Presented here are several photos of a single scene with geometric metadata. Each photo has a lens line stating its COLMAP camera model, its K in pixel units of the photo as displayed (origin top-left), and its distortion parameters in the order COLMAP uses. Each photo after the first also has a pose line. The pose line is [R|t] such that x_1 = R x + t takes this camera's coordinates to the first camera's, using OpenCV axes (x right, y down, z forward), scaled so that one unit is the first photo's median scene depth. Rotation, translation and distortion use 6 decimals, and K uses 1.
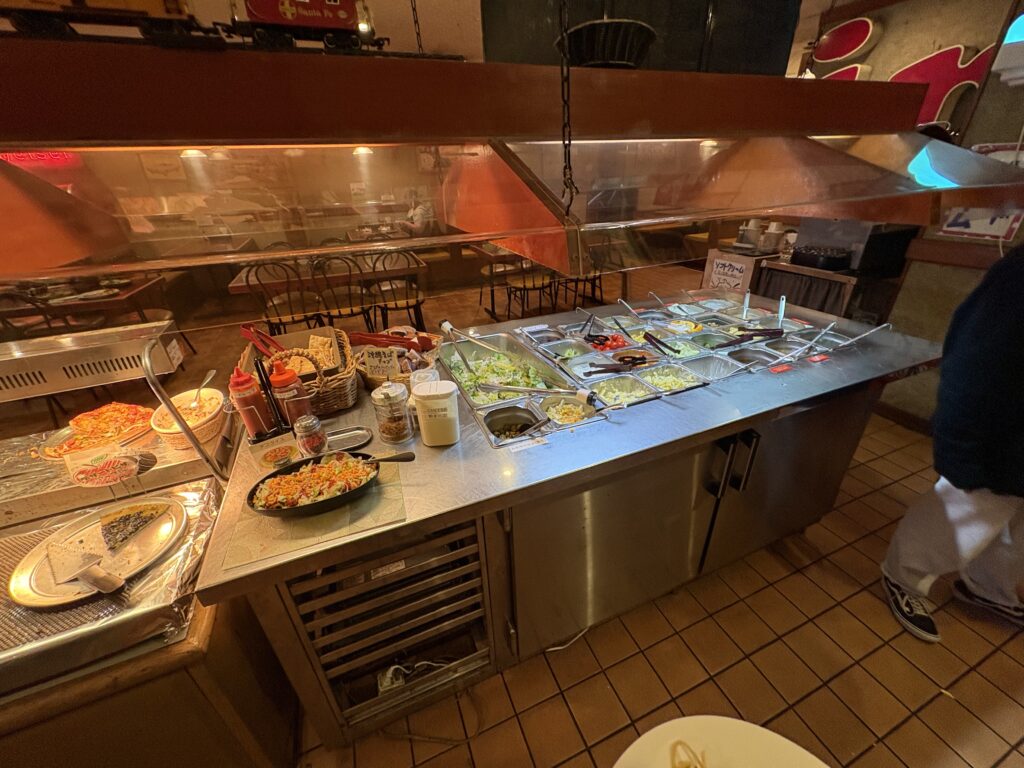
lens RADIAL K [[411.2, 0, 511.8], [0, 411.2, 387.2], [0, 0, 1]] dist [0.000067, -0.000037]
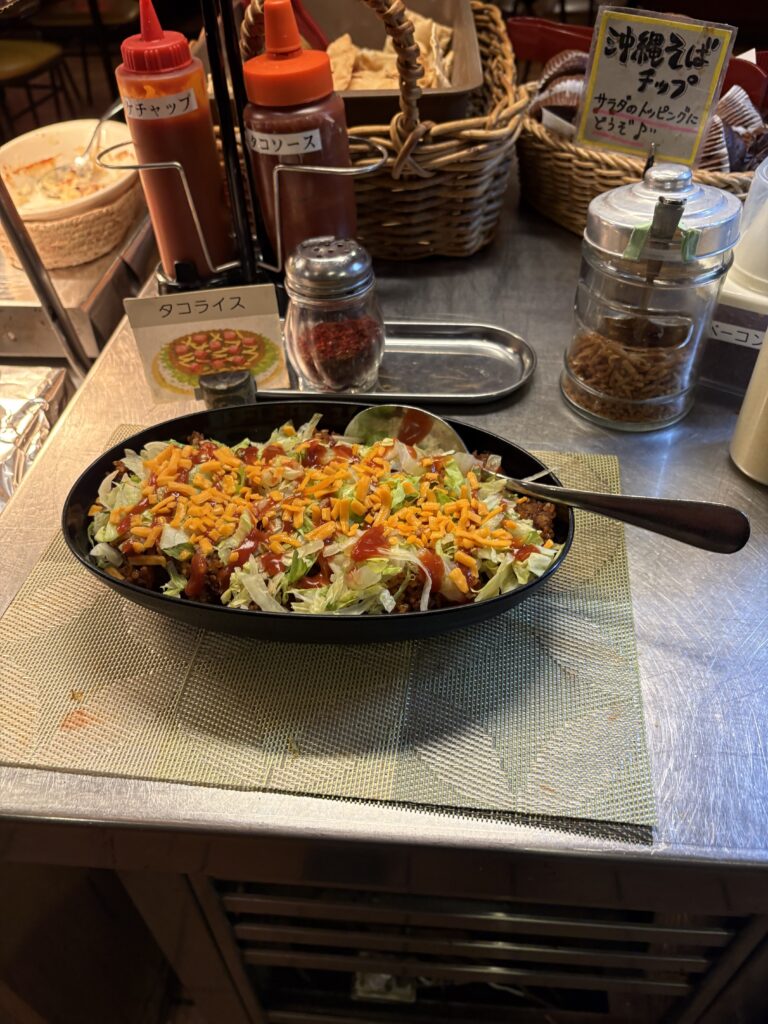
lens RADIAL K [[764.9, 0, 384.1], [0, 764.9, 511.1], [0, 0, 1]] dist [-0.002226, -0.008841]
pose [[0.891804, 0.326413, -0.313274, -0.263280], [-0.224202, 0.920284, 0.320642, 0.067805], [0.392963, -0.215713, 0.893895, 0.543201]]
